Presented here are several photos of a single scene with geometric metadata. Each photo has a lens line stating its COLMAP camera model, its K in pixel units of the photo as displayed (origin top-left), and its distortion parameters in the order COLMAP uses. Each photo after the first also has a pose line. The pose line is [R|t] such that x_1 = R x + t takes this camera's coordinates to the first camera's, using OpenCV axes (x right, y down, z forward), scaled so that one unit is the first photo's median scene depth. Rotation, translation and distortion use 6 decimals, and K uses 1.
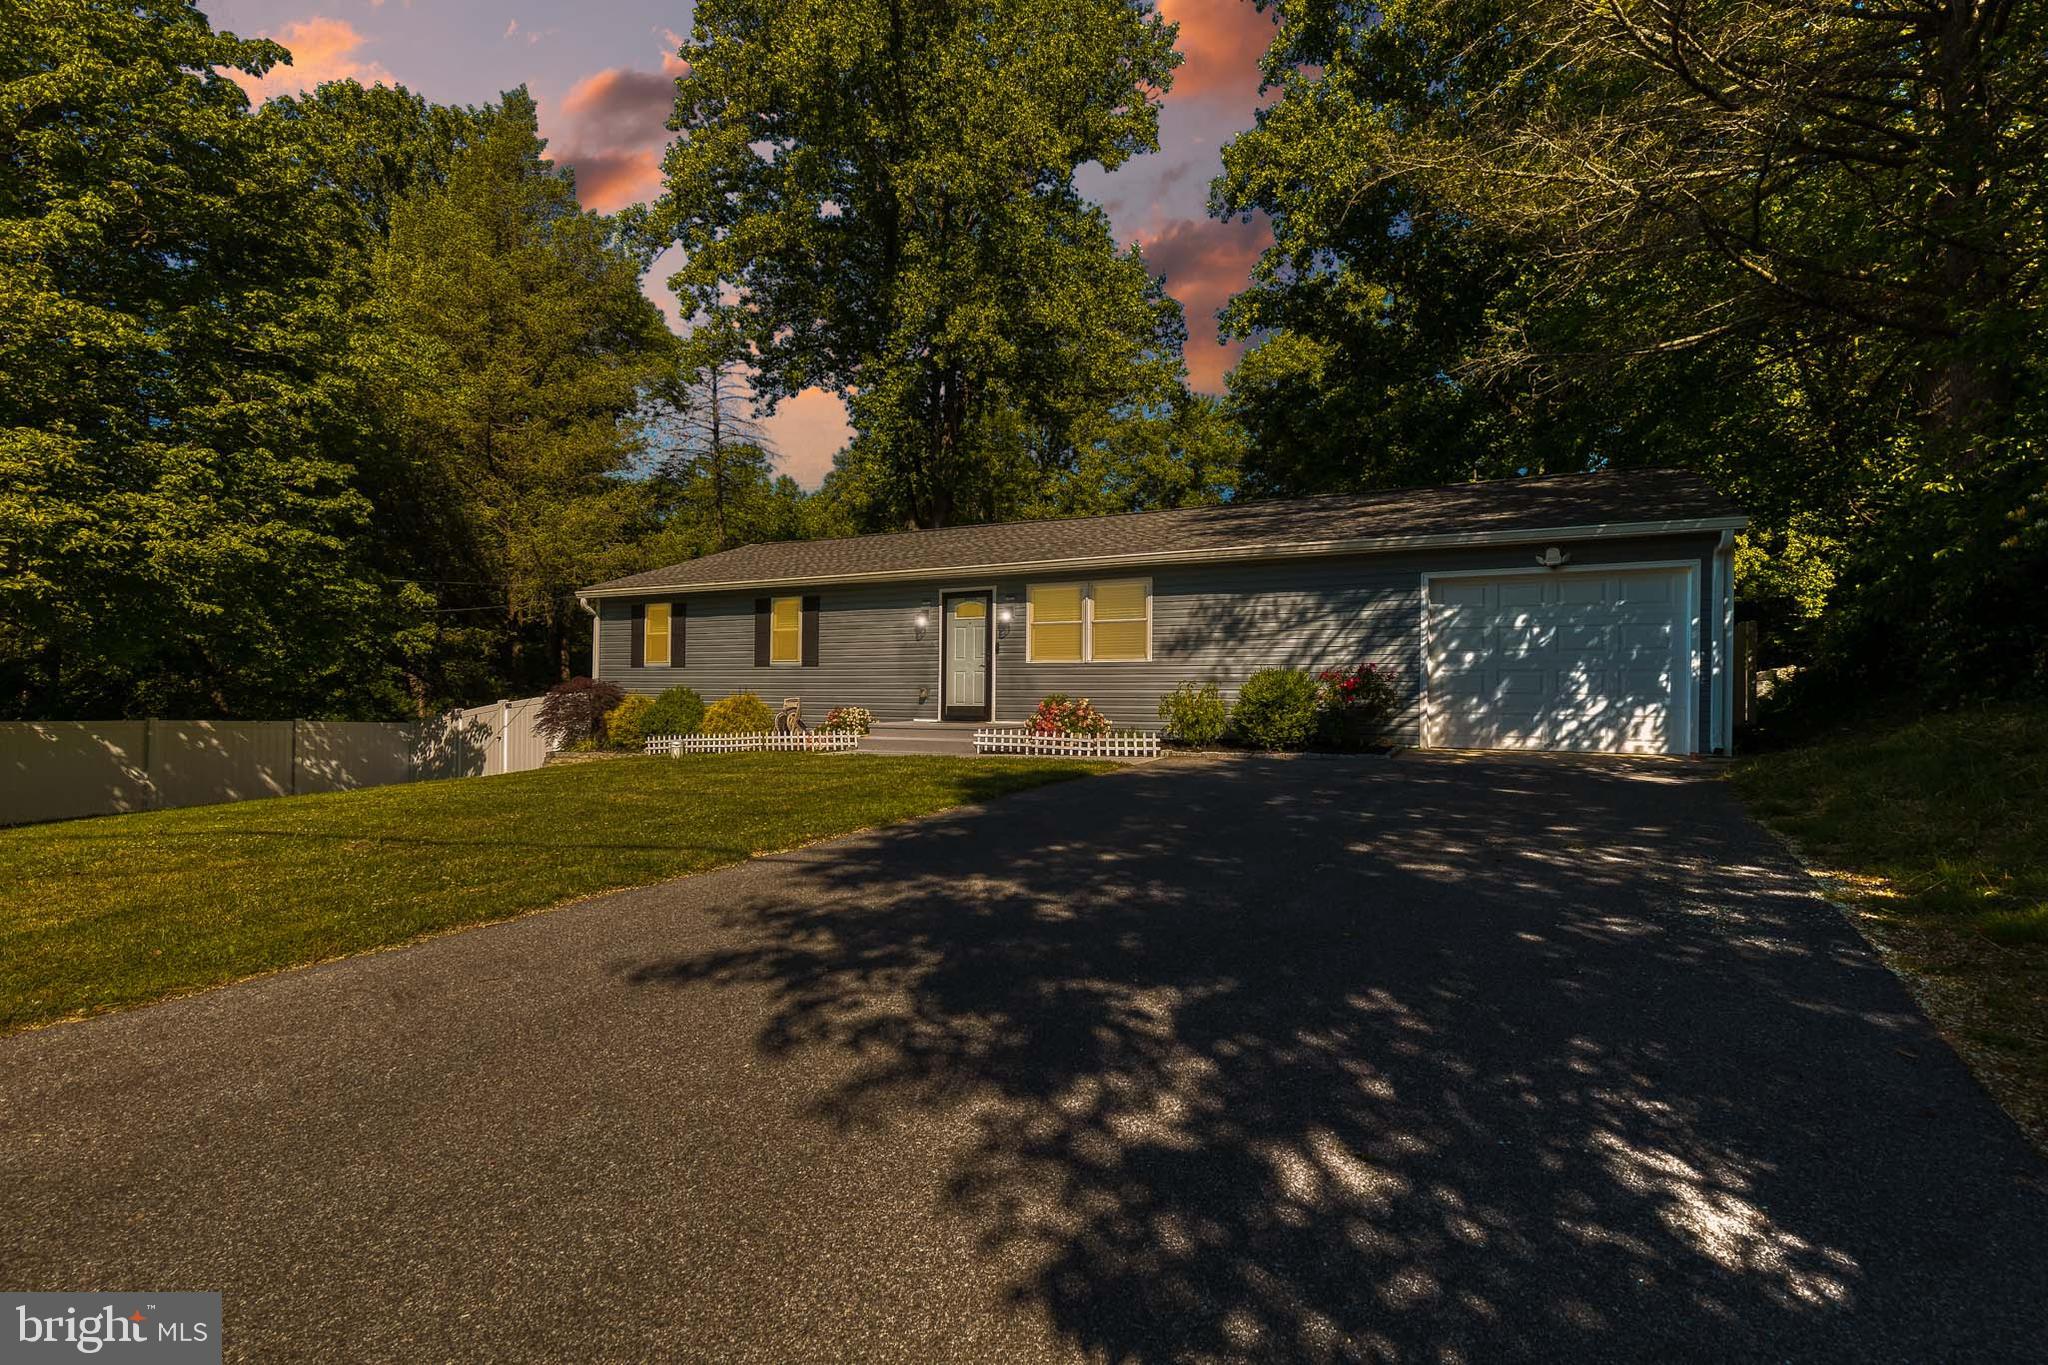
lens RADIAL K [[929.6, 0, 1003.2], [0, 929.6, 674.5], [0, 0, 1]] dist [0.011305, -0.002339]
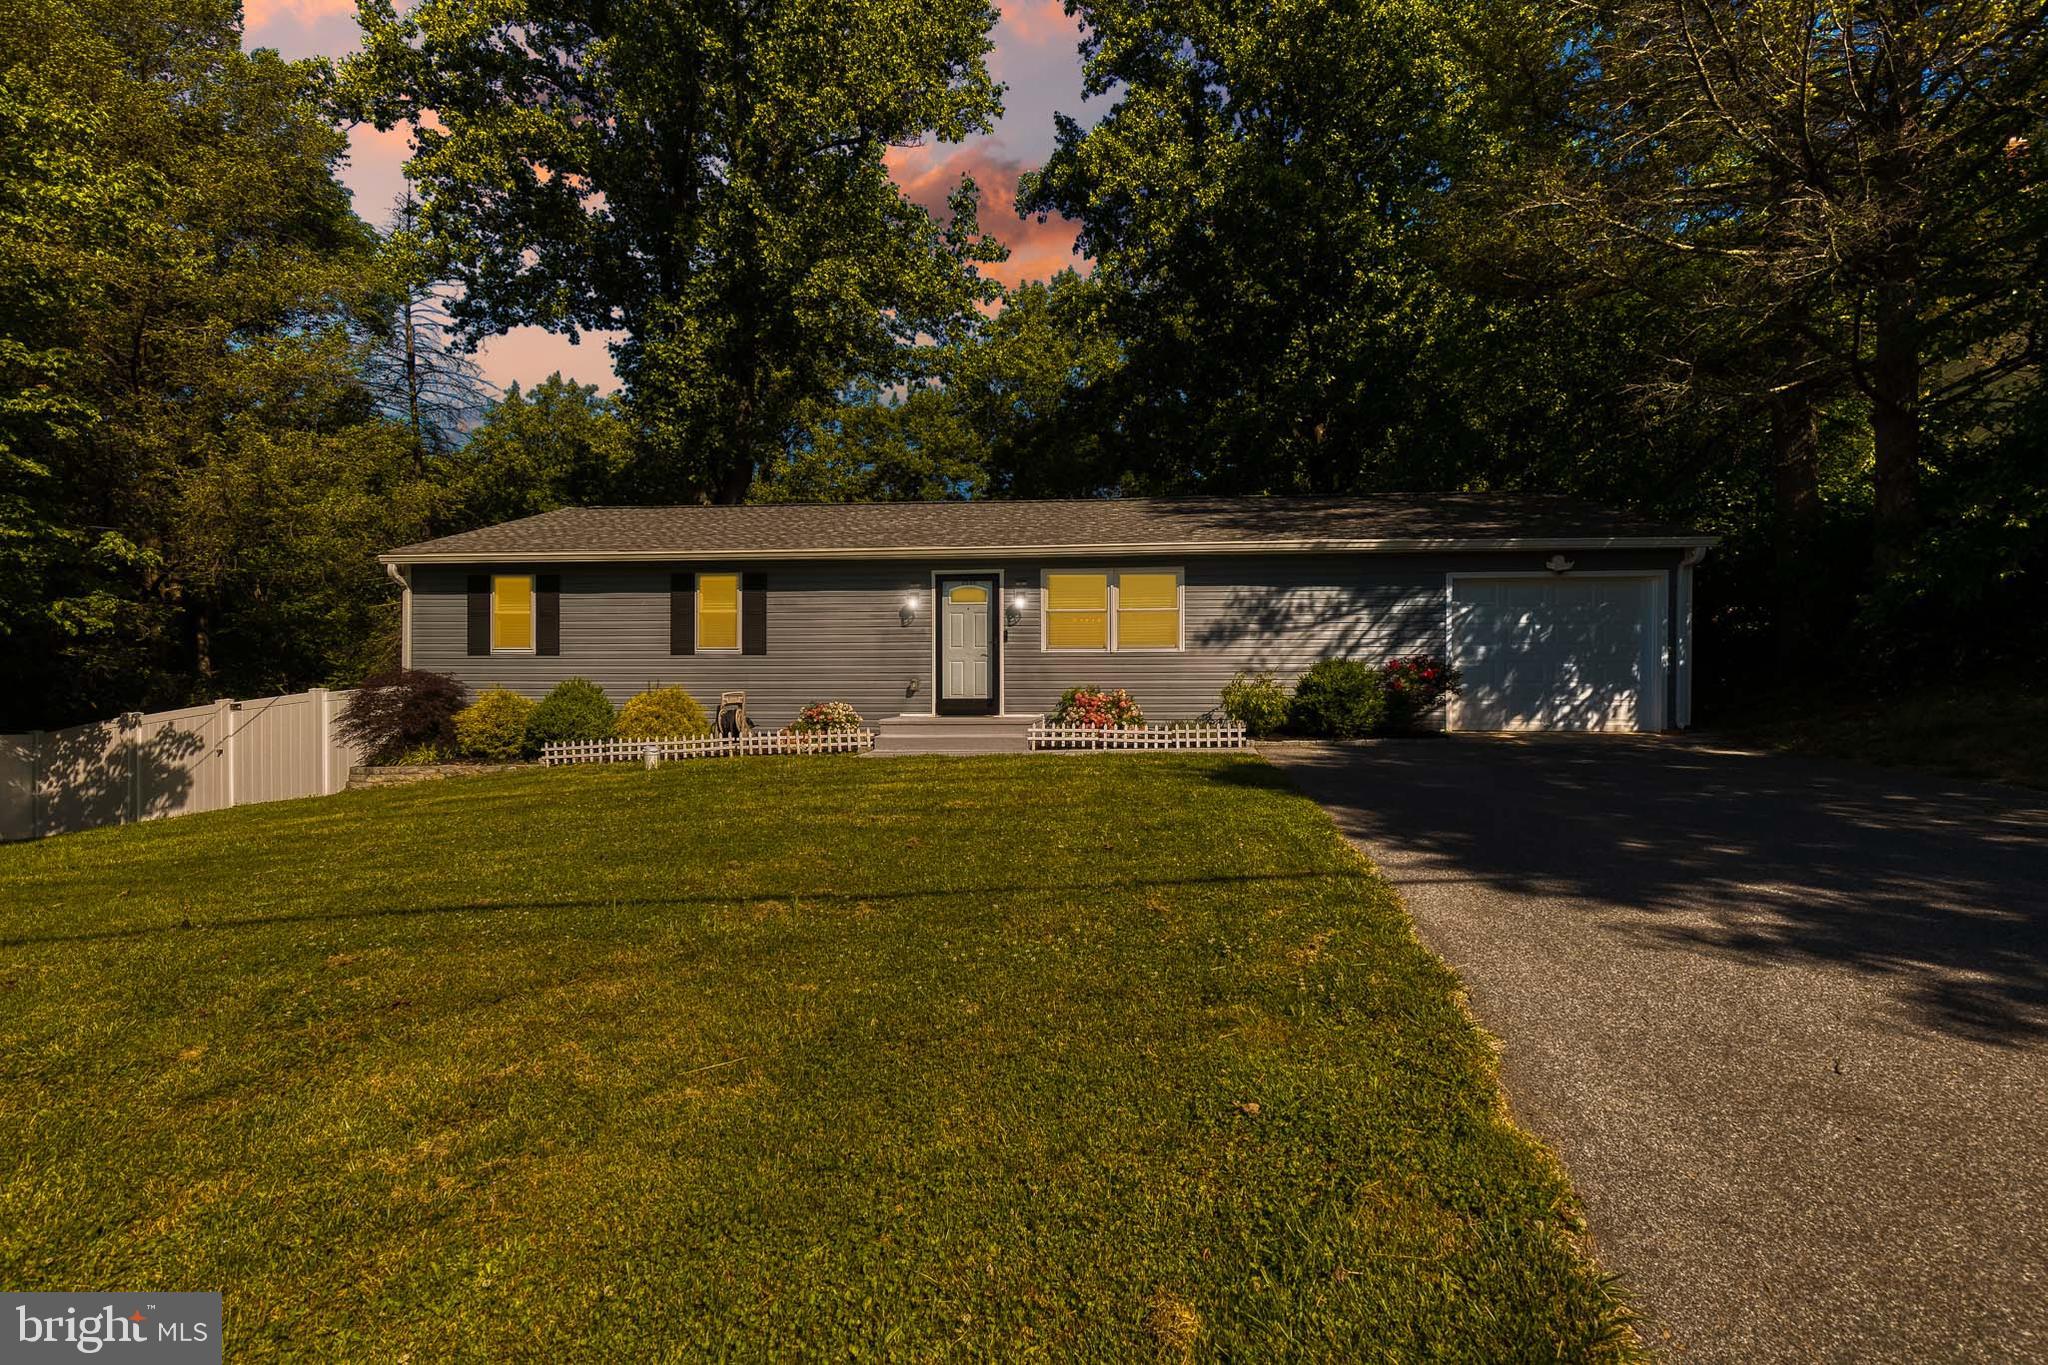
lens RADIAL K [[929.6, 0, 1023.9], [0, 929.6, 678.3], [0, 0, 1]] dist [0.011305, -0.002339]
pose [[0.927037, -0.003985, 0.374948, -0.355225], [-0.001015, 0.999913, 0.013137, 0.001118], [-0.374968, -0.012559, 0.926953, 0.136815]]
